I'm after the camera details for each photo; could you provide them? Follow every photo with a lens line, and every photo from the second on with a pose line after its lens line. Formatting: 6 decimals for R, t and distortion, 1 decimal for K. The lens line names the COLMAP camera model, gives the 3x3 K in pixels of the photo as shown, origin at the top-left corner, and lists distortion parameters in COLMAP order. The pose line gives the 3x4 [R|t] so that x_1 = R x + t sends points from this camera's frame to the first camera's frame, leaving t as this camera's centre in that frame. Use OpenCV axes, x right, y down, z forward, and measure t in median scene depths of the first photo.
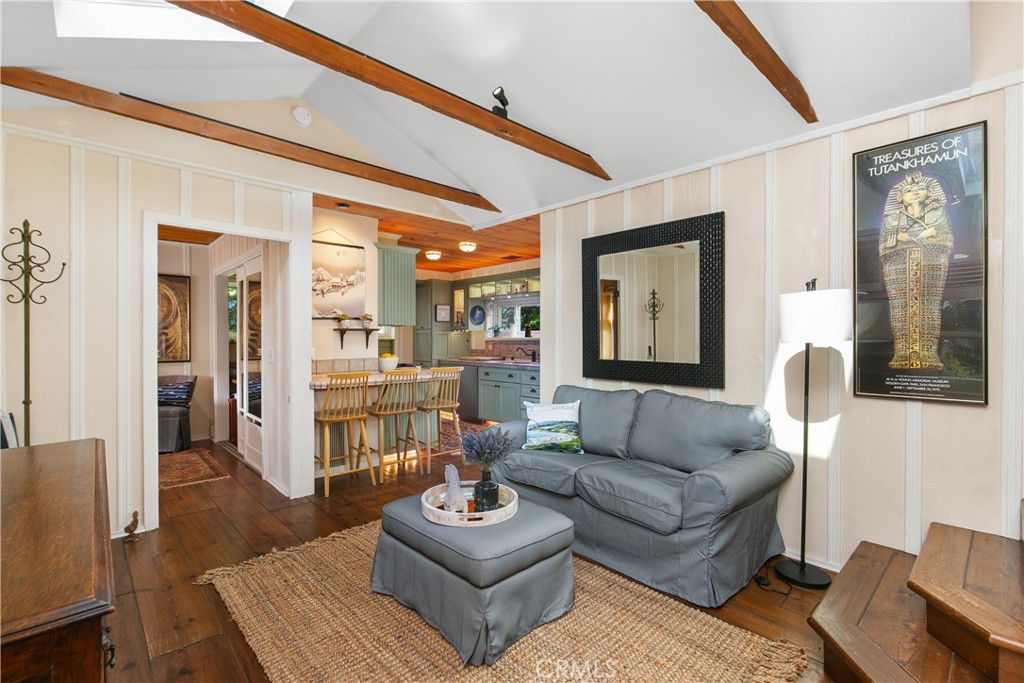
lens RADIAL K [[454.6, 0, 506.9], [0, 454.6, 341.5], [0, 0, 1]] dist [0.000473, -0.001662]
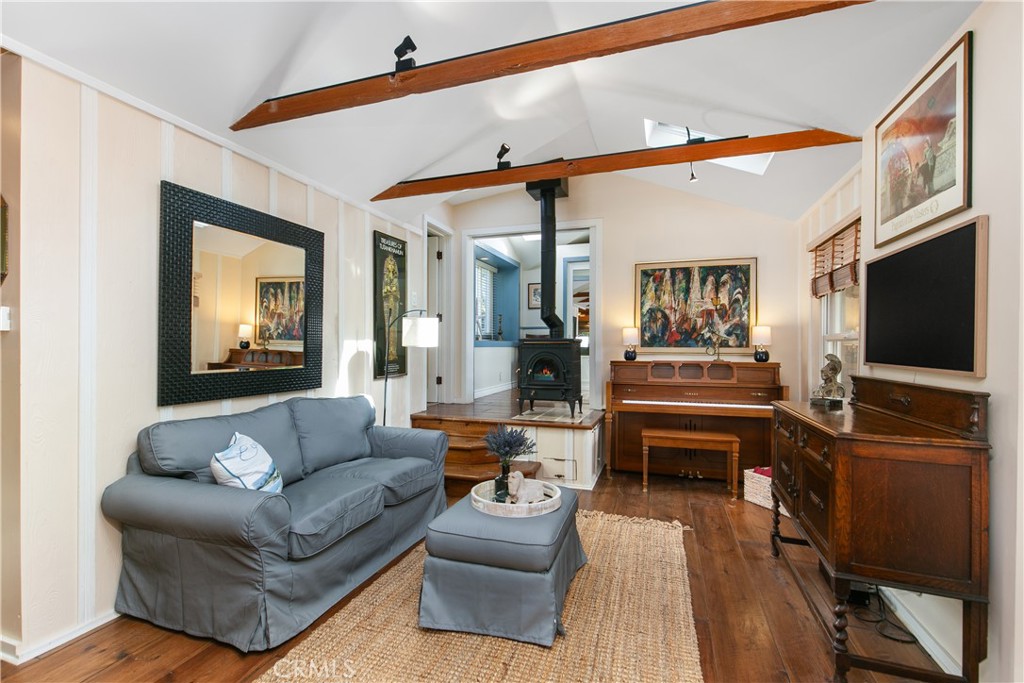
lens RADIAL K [[454.6, 0, 506.8], [0, 454.6, 346.8], [0, 0, 1]] dist [0.000473, -0.001662]
pose [[-0.467721, -0.005563, 0.883859, -0.506705], [0.003430, 0.999961, 0.008109, -0.004171], [-0.883869, 0.006824, -0.467684, 0.755605]]
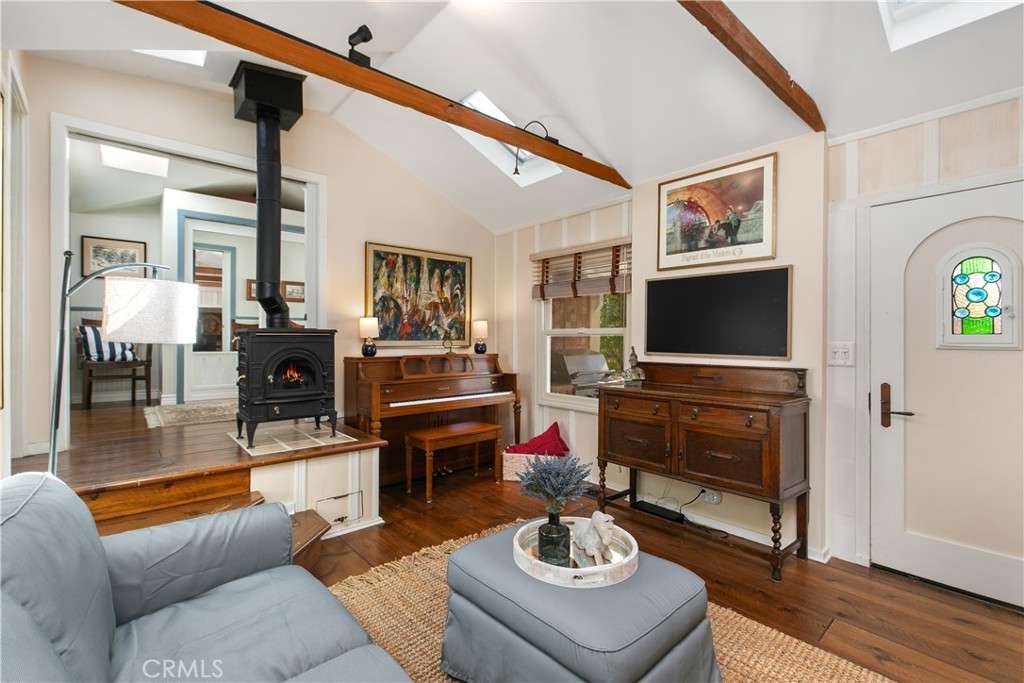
lens RADIAL K [[454.6, 0, 505.6], [0, 454.6, 339.3], [0, 0, 1]] dist [0.000473, -0.001662]
pose [[-0.999225, -0.005769, 0.038941, 0.005247], [-0.005380, 0.999935, 0.010062, -0.006440], [-0.038997, 0.009844, -0.999191, 0.889591]]
